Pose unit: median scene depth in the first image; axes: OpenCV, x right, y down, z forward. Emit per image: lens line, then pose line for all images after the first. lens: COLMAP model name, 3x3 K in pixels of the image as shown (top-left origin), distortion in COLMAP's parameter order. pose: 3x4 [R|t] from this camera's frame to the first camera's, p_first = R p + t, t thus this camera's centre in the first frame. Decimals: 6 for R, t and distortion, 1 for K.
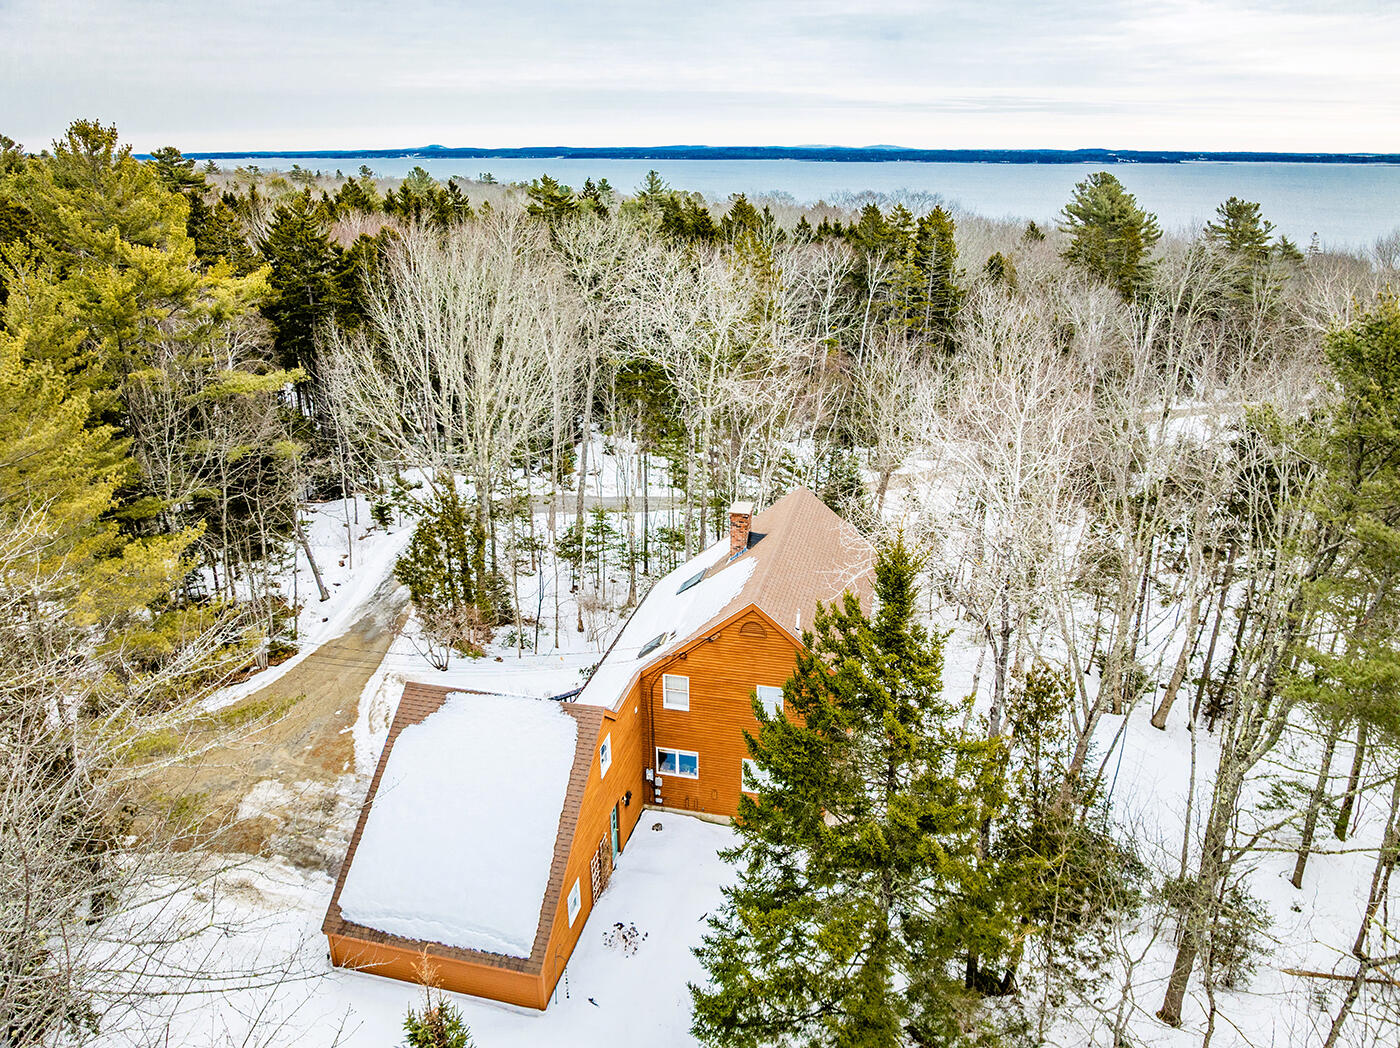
lens RADIAL K [[973.6, 0, 700.0], [0, 973.6, 524.0], [0, 0, 1]] dist [-0.054072, -0.002986]
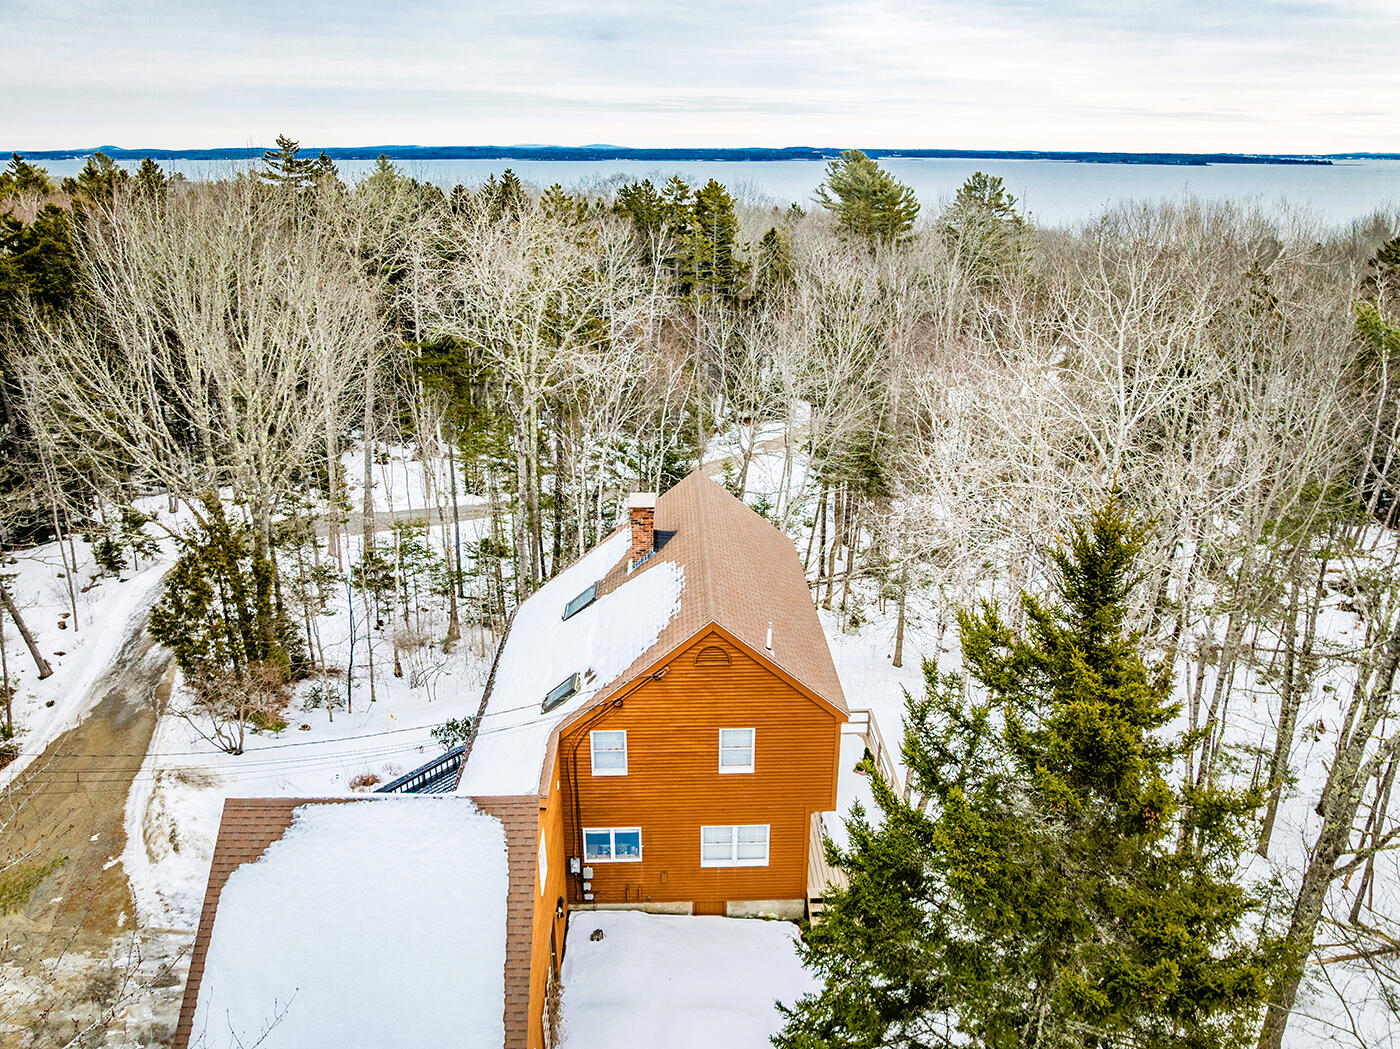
lens RADIAL K [[989.9, 0, 700.0], [0, 989.9, 524.5], [0, 0, 1]] dist [-0.078847, 0.041884]
pose [[0.964362, -0.089771, 0.248891, -0.079523], [0.090354, 0.995868, 0.009102, -0.000219], [-0.248680, 0.013711, 0.968489, 0.158099]]
